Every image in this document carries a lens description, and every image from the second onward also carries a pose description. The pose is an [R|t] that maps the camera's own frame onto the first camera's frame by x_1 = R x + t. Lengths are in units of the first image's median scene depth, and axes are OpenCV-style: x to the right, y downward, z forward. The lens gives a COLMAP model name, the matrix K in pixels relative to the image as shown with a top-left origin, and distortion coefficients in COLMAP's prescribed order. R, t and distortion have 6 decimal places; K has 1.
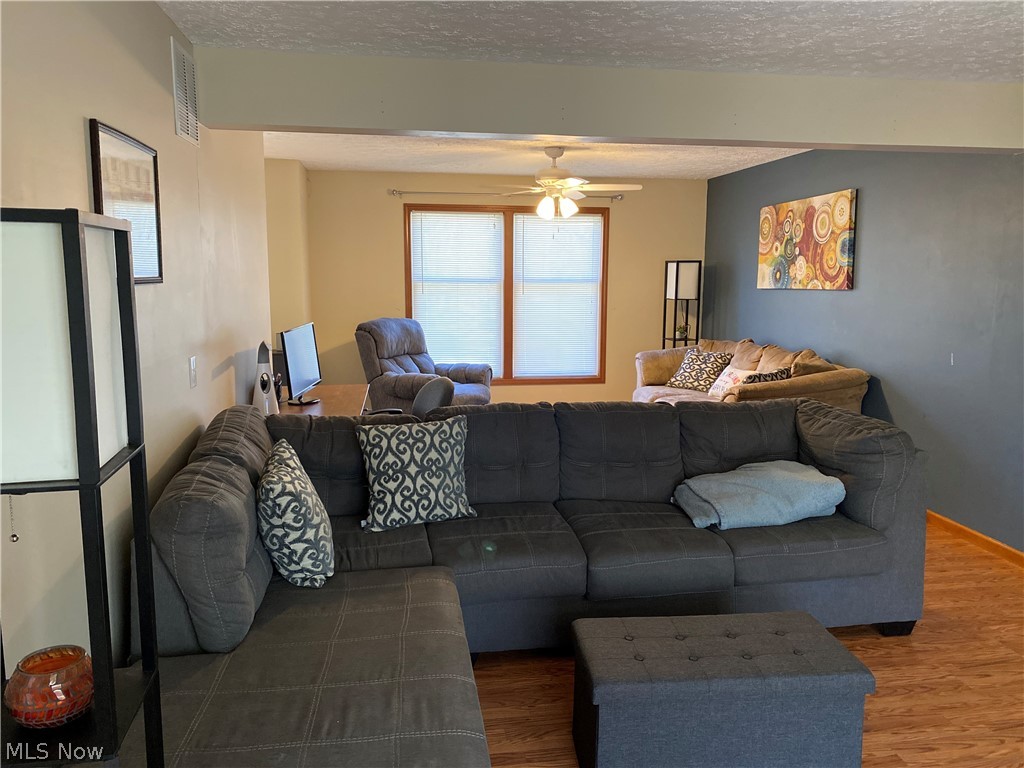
lens RADIAL K [[773.7, 0, 516.6], [0, 773.7, 380.5], [0, 0, 1]] dist [0.048199, -0.057818]
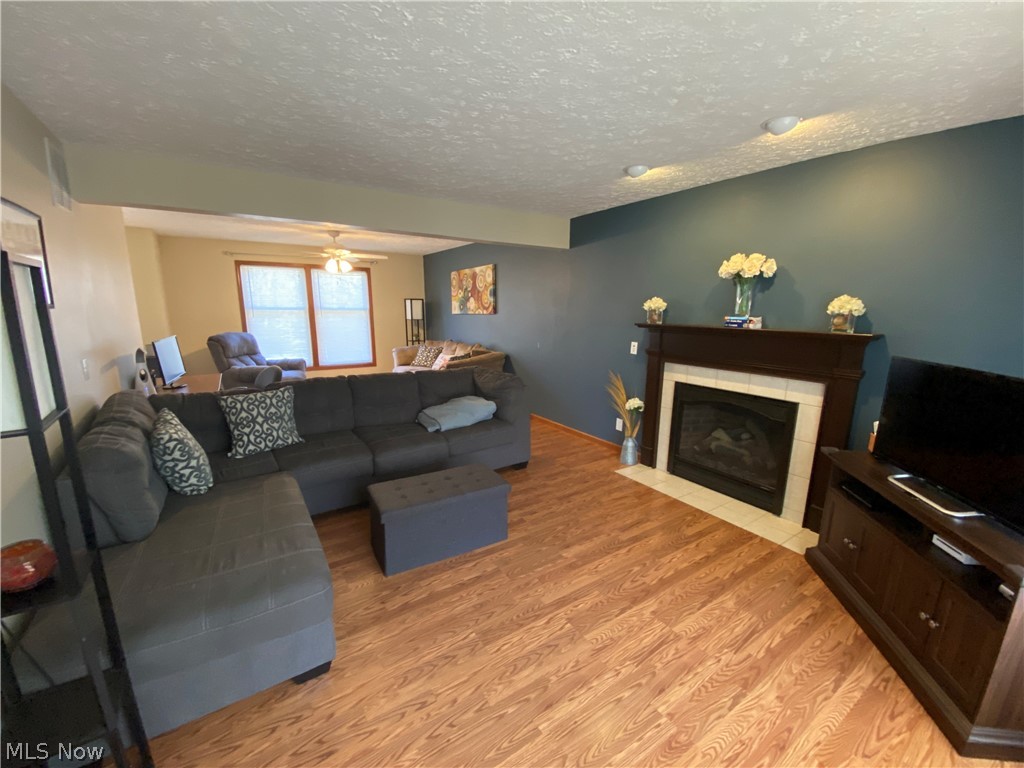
lens RADIAL K [[413.6, 0, 519.7], [0, 413.6, 393.8], [0, 0, 1]] dist [-0.015406, -0.007079]
pose [[0.899783, -0.082823, 0.428405, -0.003830], [0.052919, 0.995286, 0.081271, 0.016261], [-0.433117, -0.050456, 0.899924, -0.046933]]
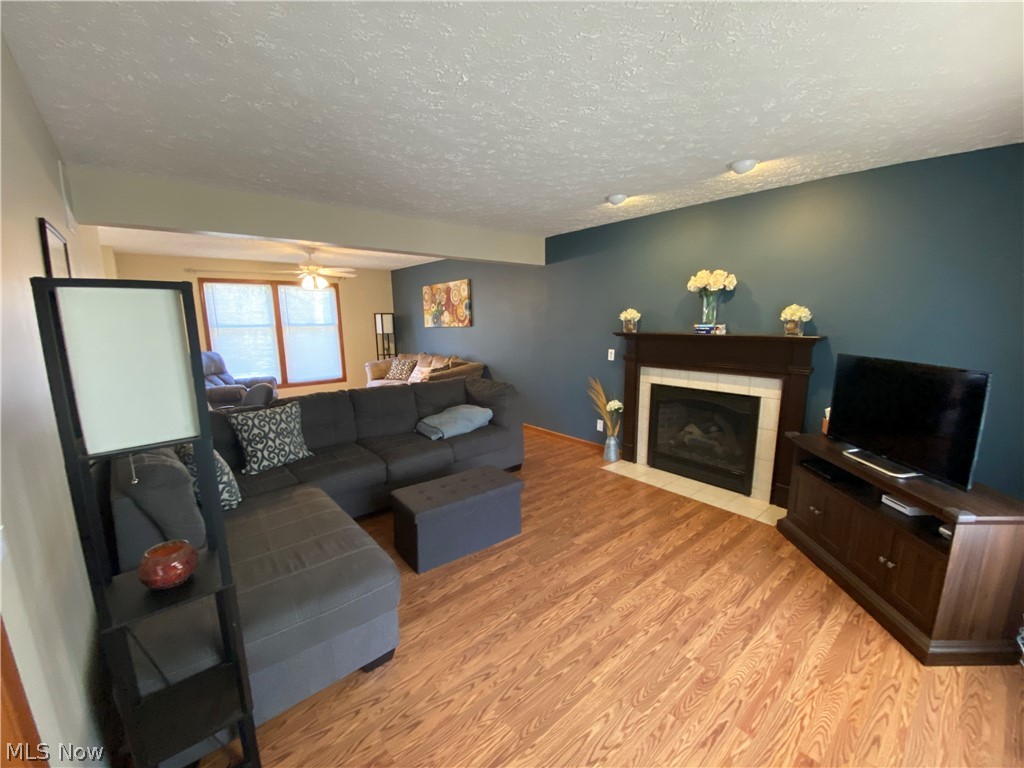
lens RADIAL K [[413.6, 0, 514.1], [0, 413.6, 393.6], [0, 0, 1]] dist [-0.015406, -0.007079]
pose [[0.842835, -0.106756, 0.527477, -0.152885], [0.086715, 0.994260, 0.062671, 0.012581], [-0.531140, -0.007082, 0.847254, -0.058591]]
